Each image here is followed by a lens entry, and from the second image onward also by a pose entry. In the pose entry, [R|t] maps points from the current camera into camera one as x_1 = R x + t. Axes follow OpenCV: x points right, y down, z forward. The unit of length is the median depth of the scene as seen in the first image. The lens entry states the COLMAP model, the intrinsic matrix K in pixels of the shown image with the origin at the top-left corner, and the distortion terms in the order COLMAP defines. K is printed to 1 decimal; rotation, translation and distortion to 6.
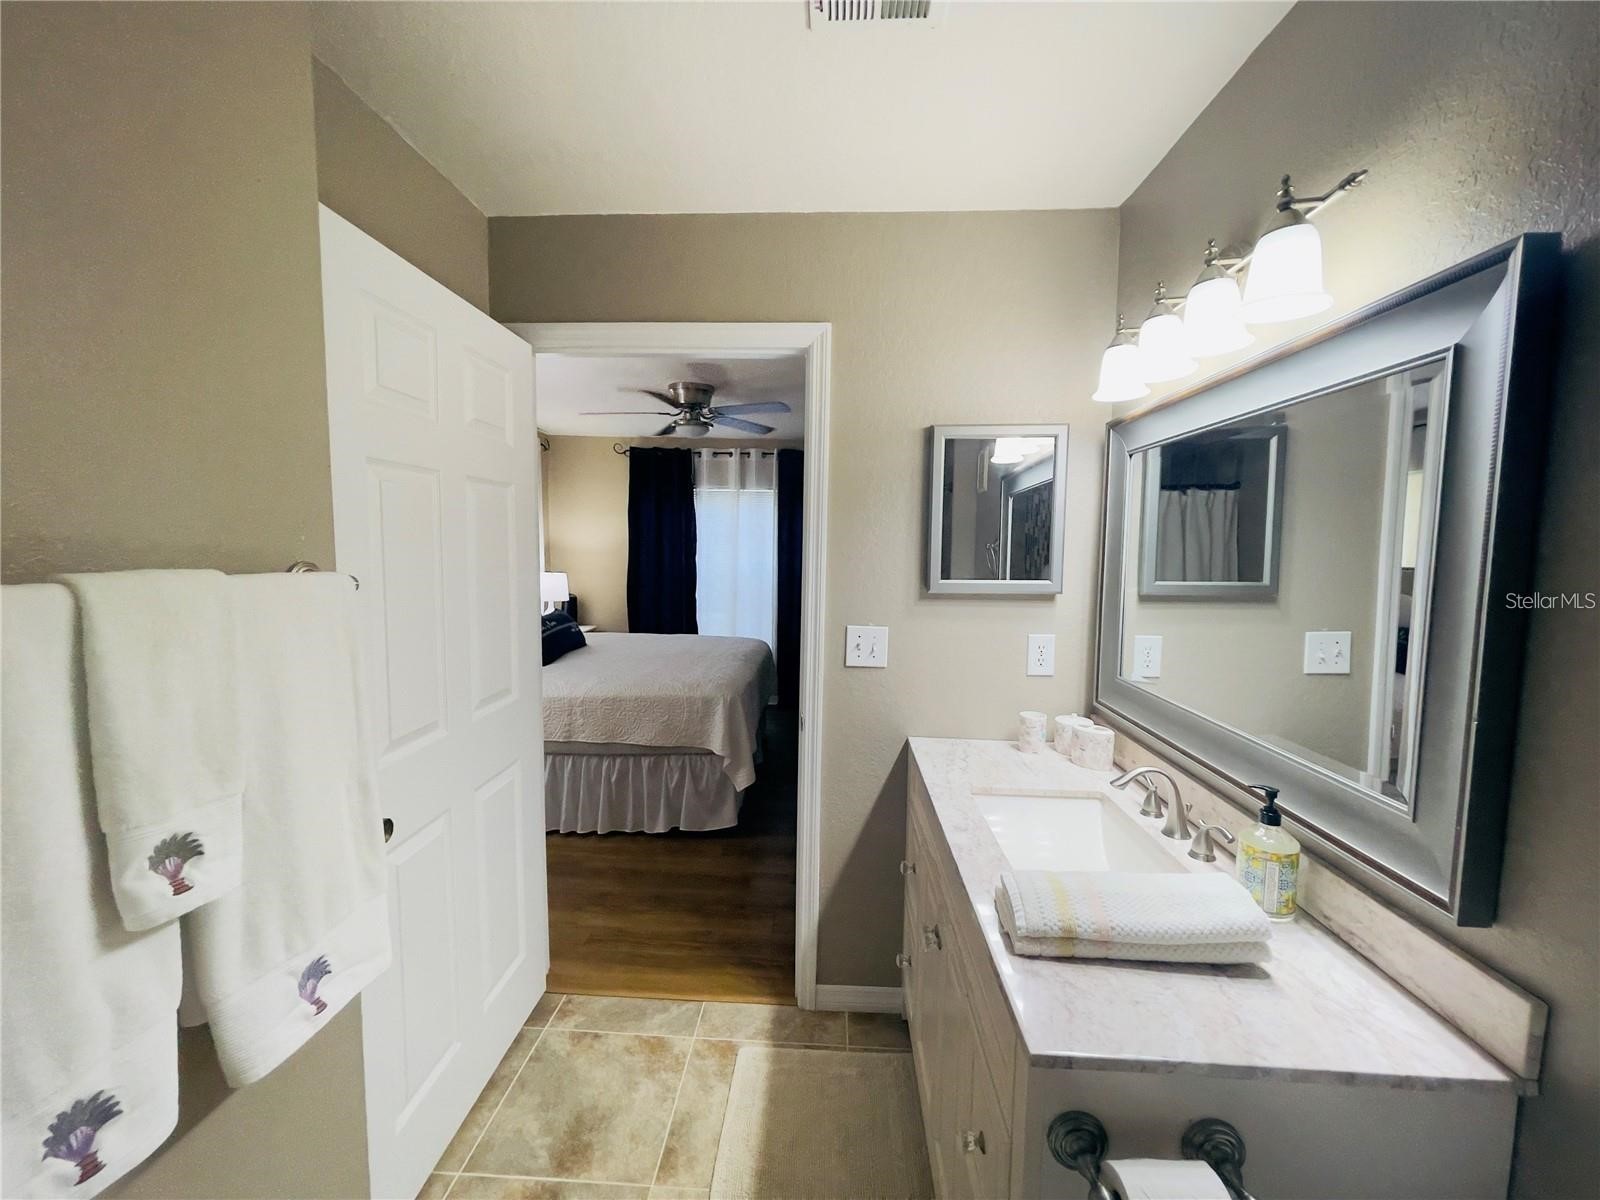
lens RADIAL K [[644.6, 0, 800.0], [0, 644.6, 600.0], [0, 0, 1]] dist [0.000561, -0.000023]
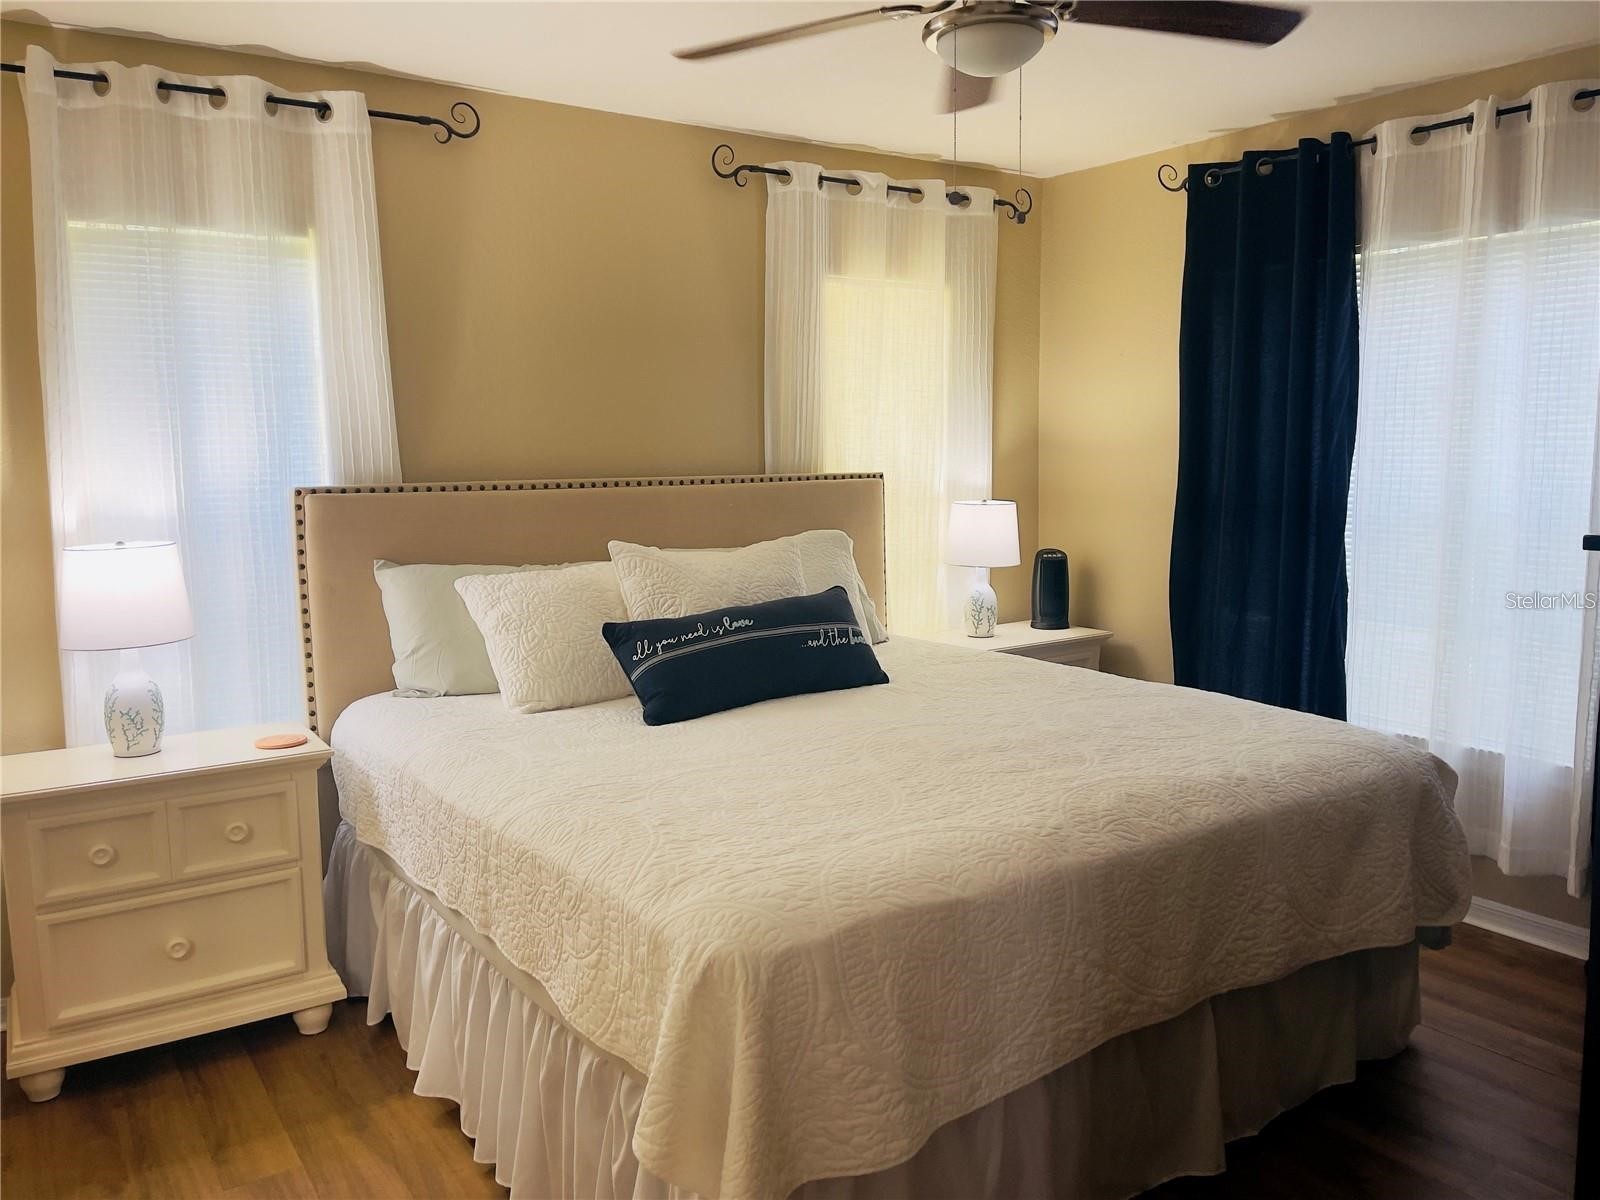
lens RADIAL K [[1237.2, 0, 807.5], [0, 1237.2, 600.6], [0, 0, 1]] dist [-0.007487, -0.006444]
pose [[0.604143, 0.080424, -0.792807, 0.185461], [-0.049298, 0.996761, 0.063547, -0.021082], [0.795349, 0.000693, 0.606151, 0.395726]]
